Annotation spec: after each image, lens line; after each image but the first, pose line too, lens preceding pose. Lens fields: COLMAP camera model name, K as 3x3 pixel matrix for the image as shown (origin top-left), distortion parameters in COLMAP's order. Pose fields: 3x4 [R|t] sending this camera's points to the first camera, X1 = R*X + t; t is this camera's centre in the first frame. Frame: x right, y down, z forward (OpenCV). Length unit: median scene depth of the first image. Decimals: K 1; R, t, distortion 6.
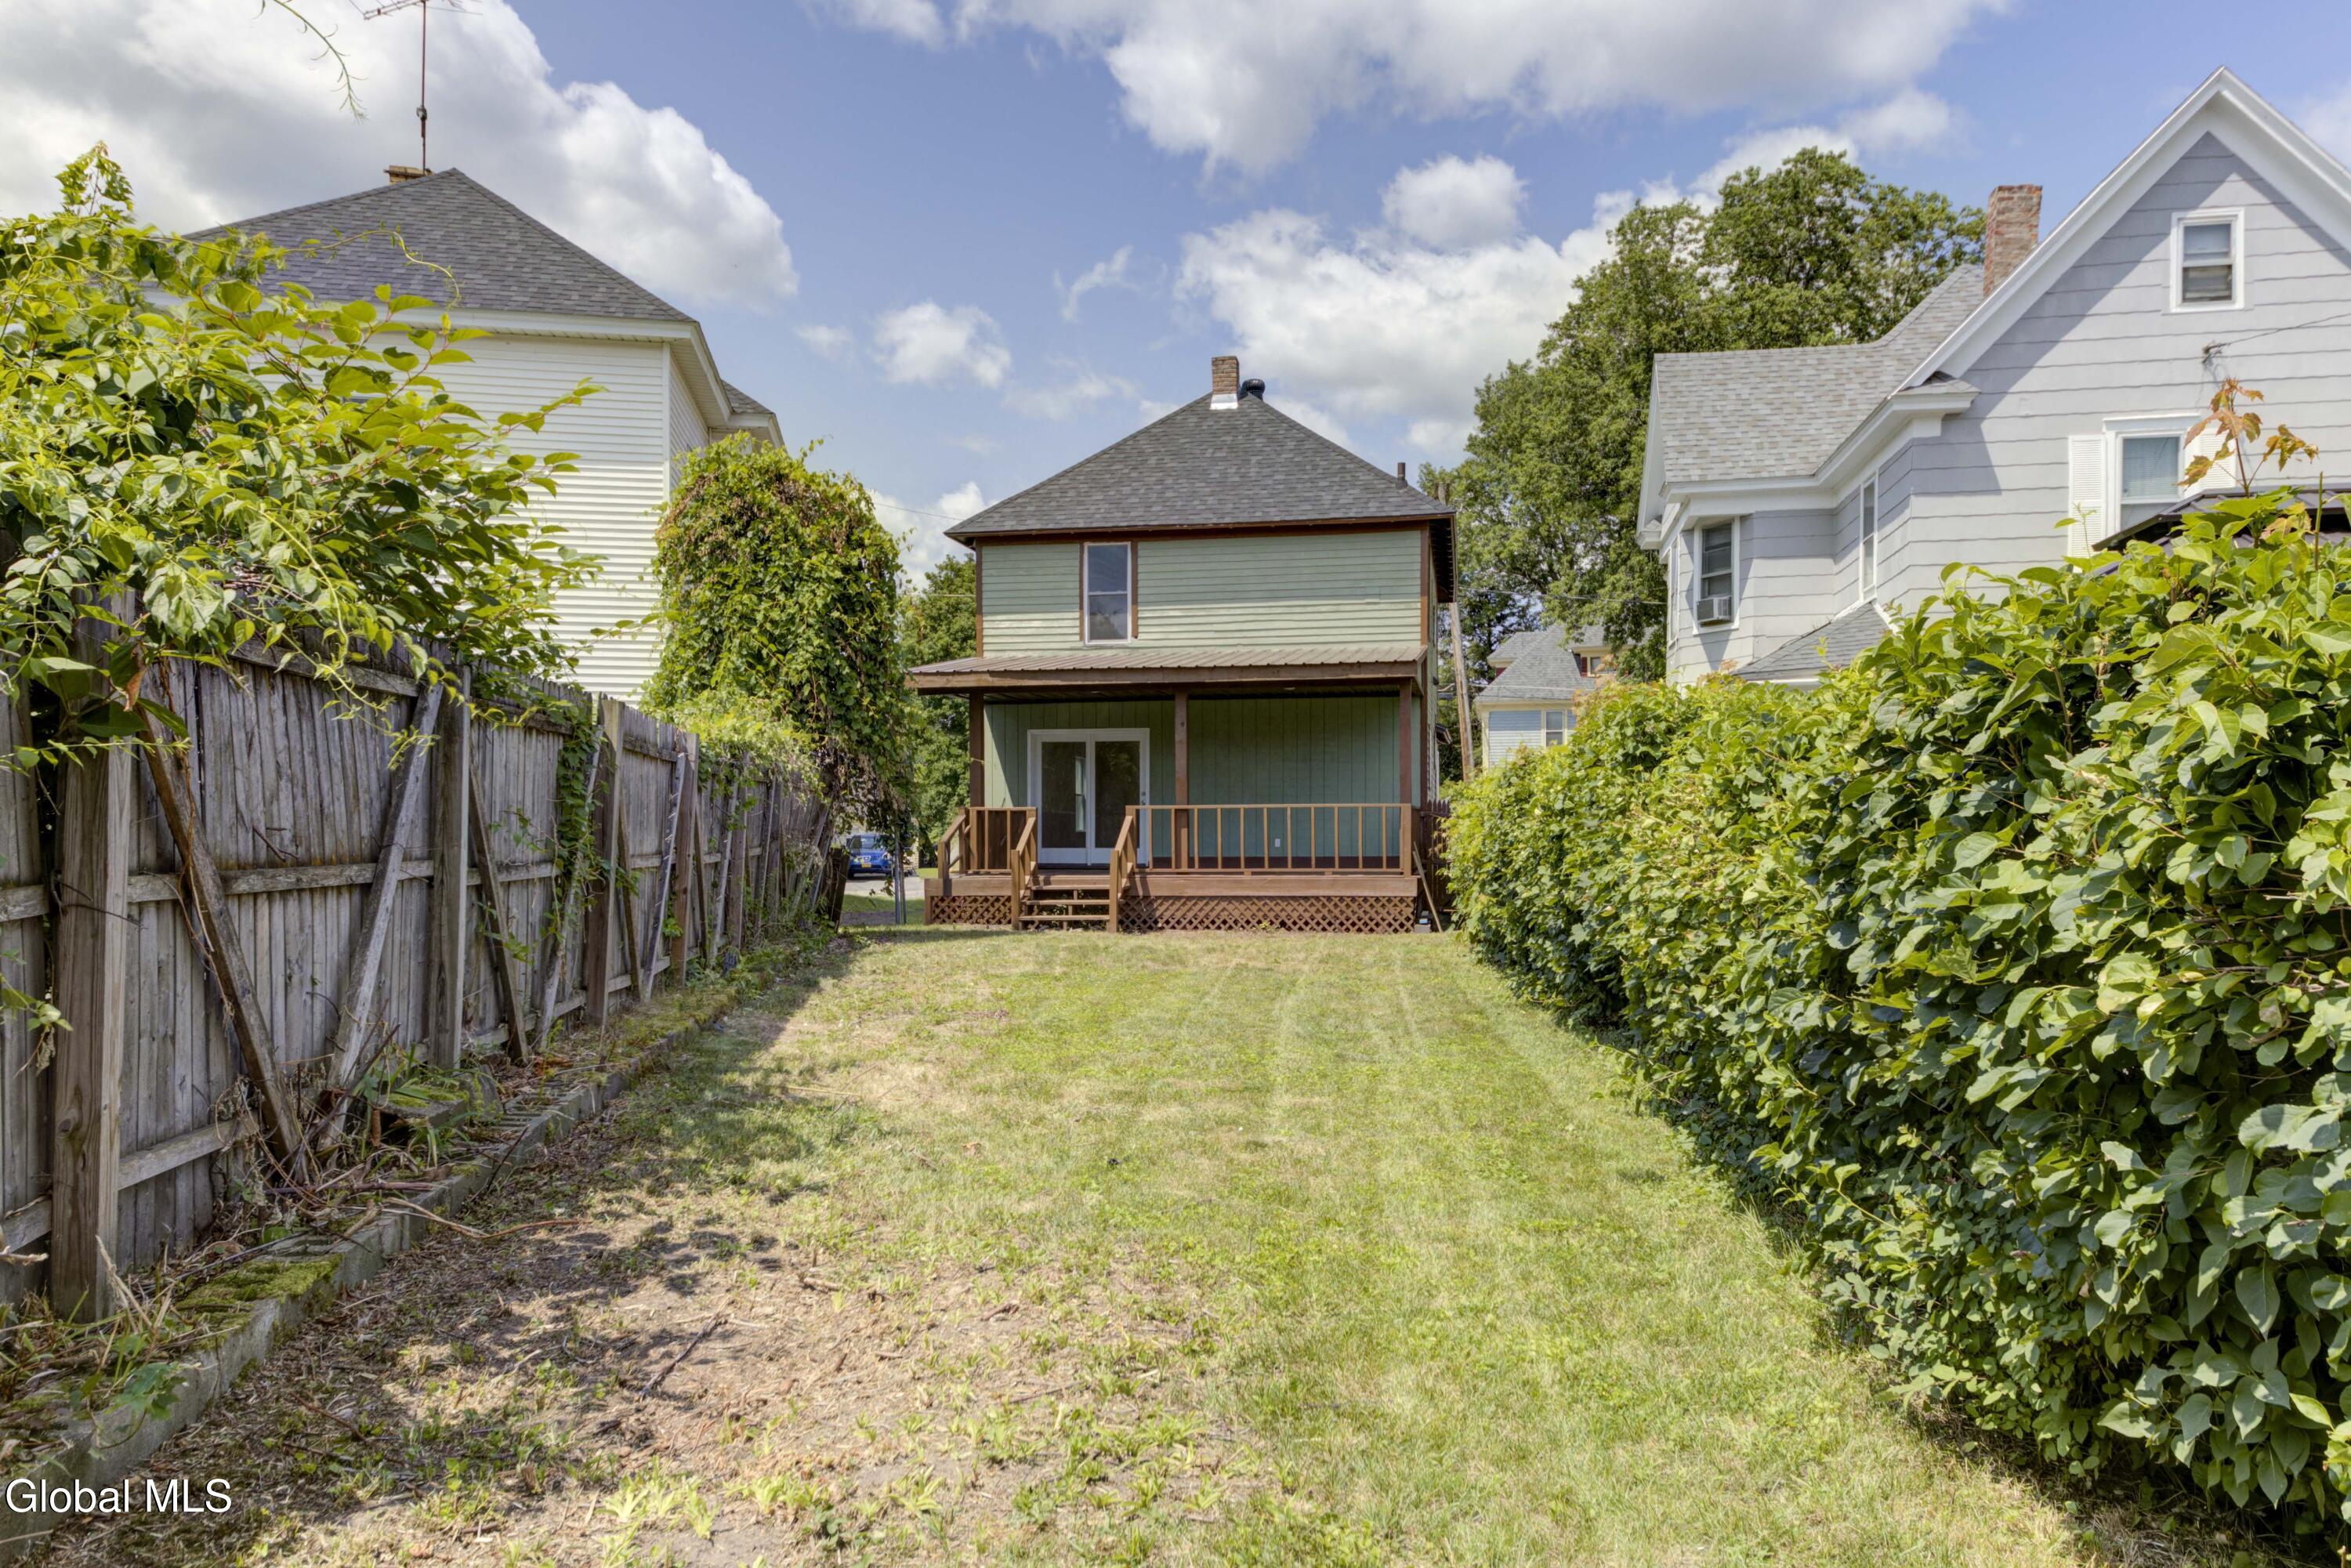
lens RADIAL K [[2156.1, 0, 1175.5], [0, 2156.1, 784.0], [0, 0, 1]] dist [-0.001220, -0.000286]
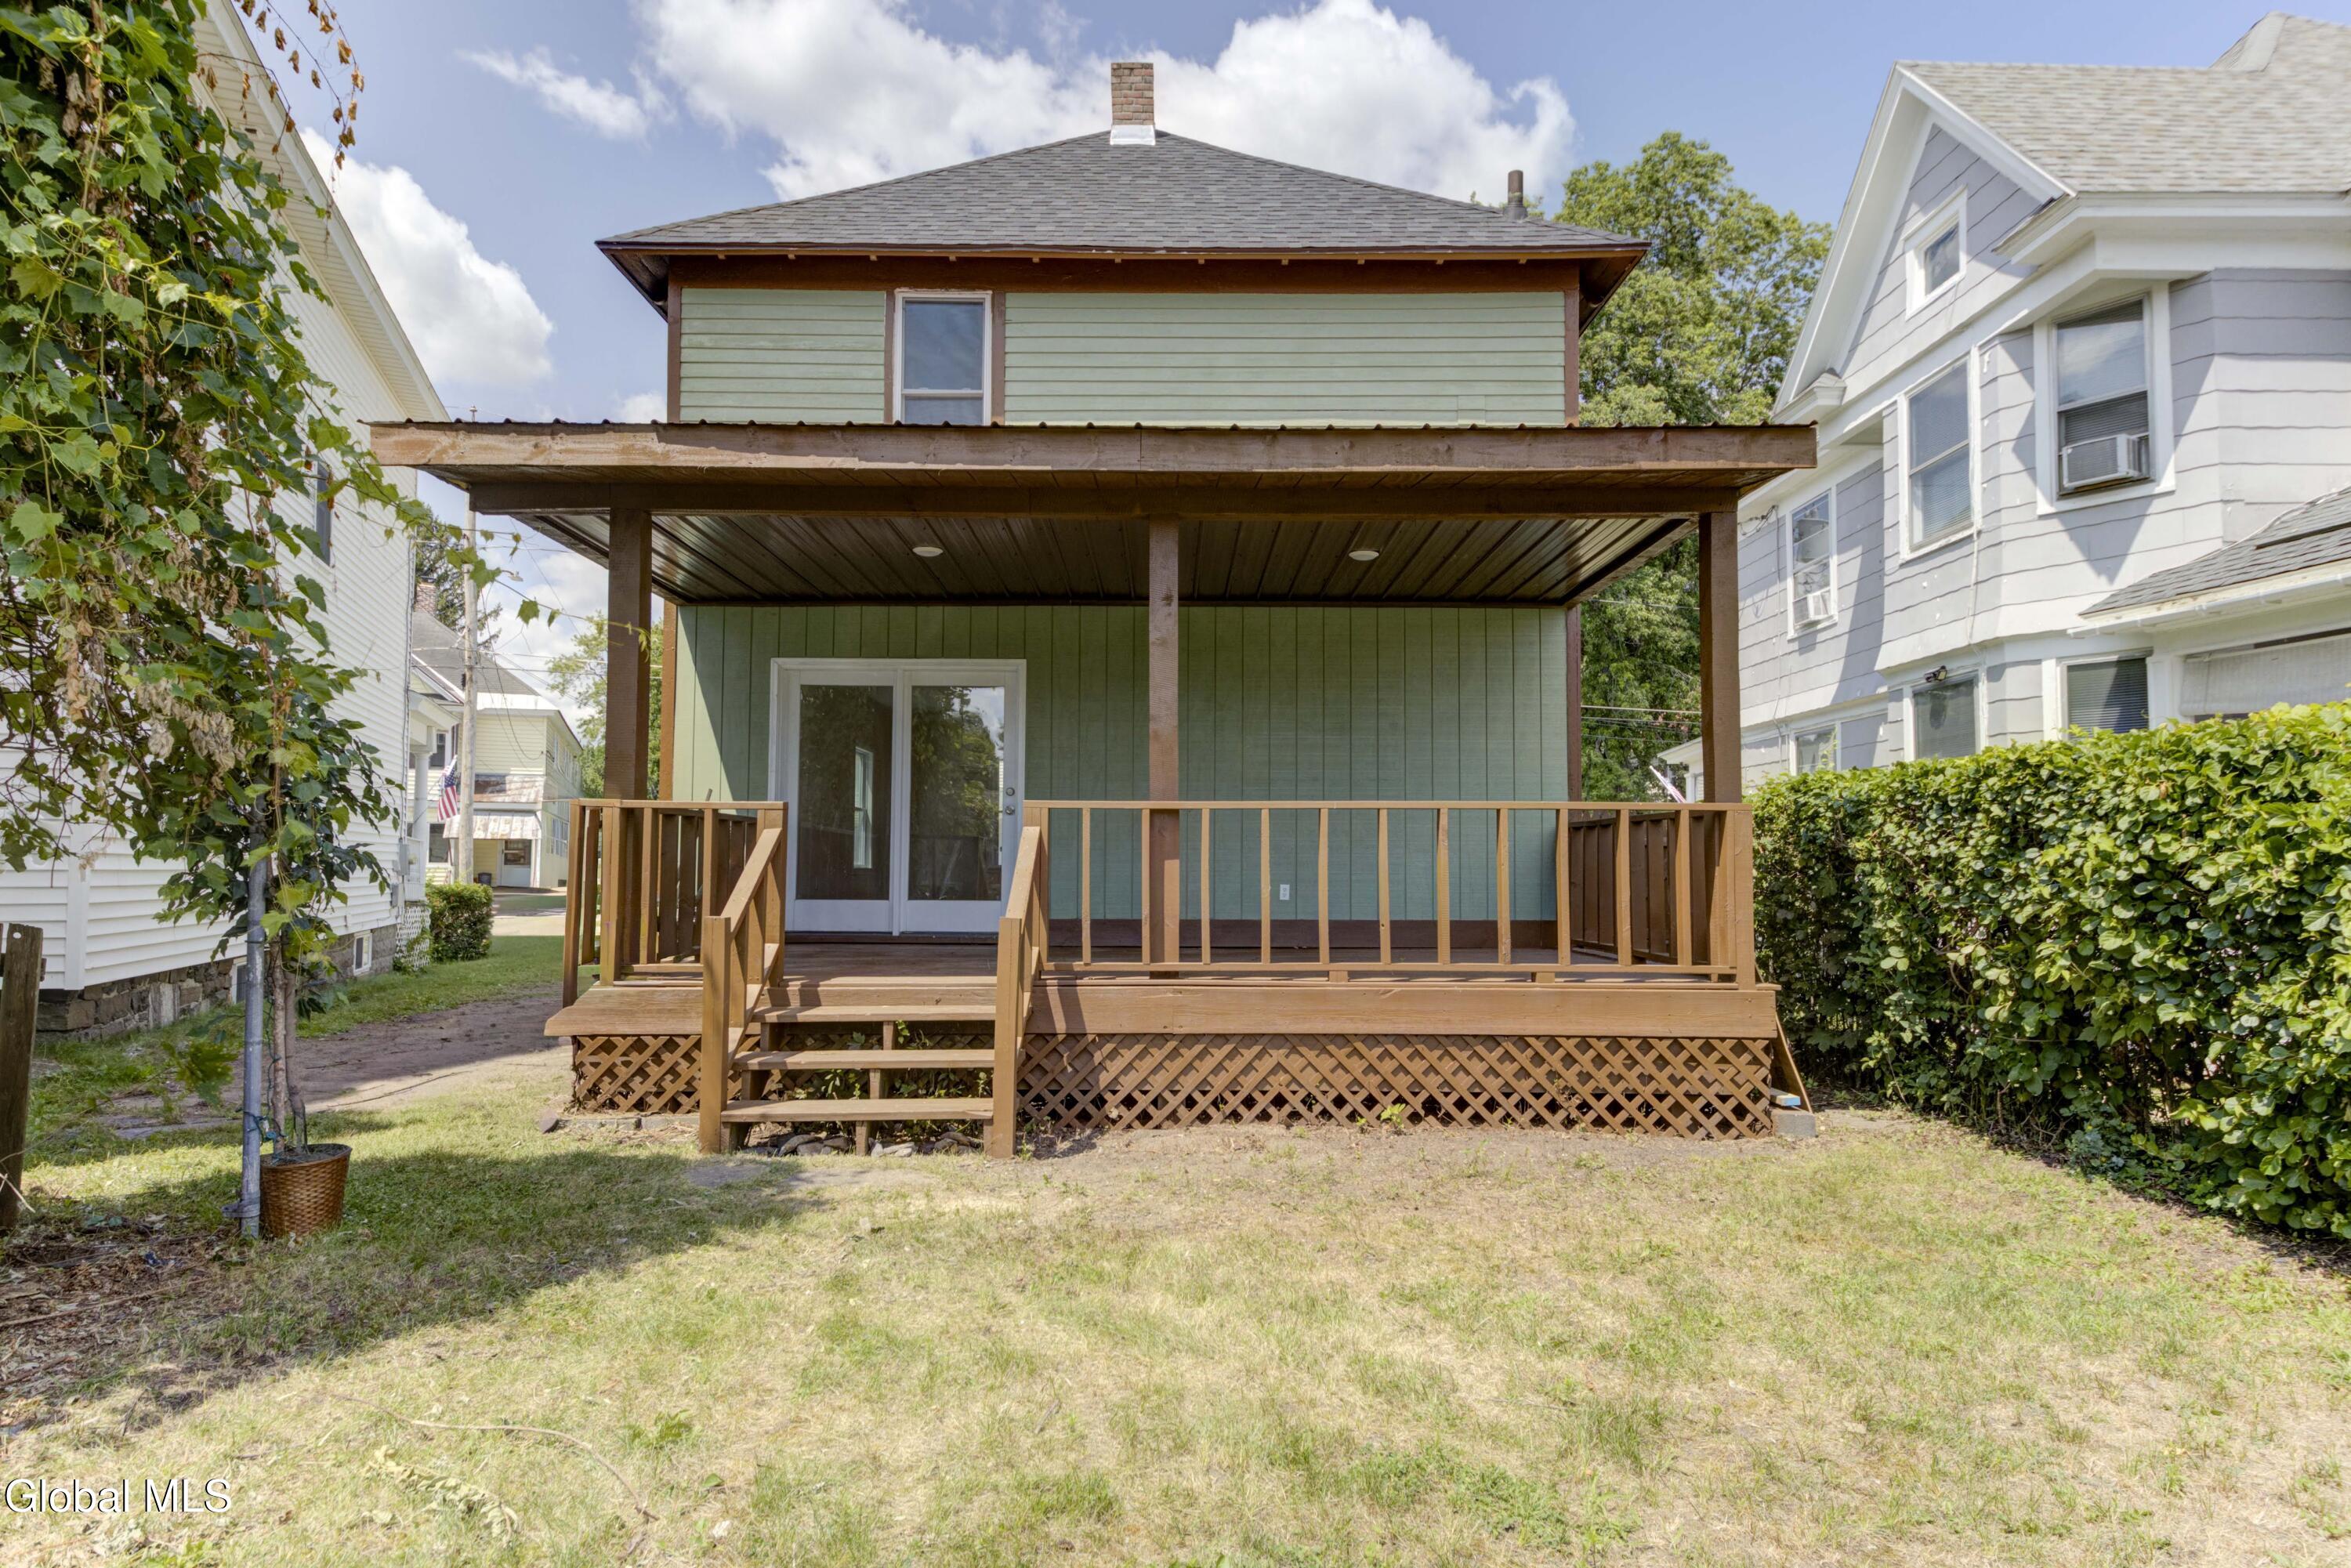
lens RADIAL K [[1455.0, 0, 1175.5], [0, 1455.0, 784.0], [0, 0, 1]] dist [0.050054, -0.000065]
pose [[0.981285, 0.020361, 0.191480, -0.046791], [-0.012311, 0.998993, -0.043135, 0.018639], [-0.192166, 0.039970, 0.980548, 0.743312]]
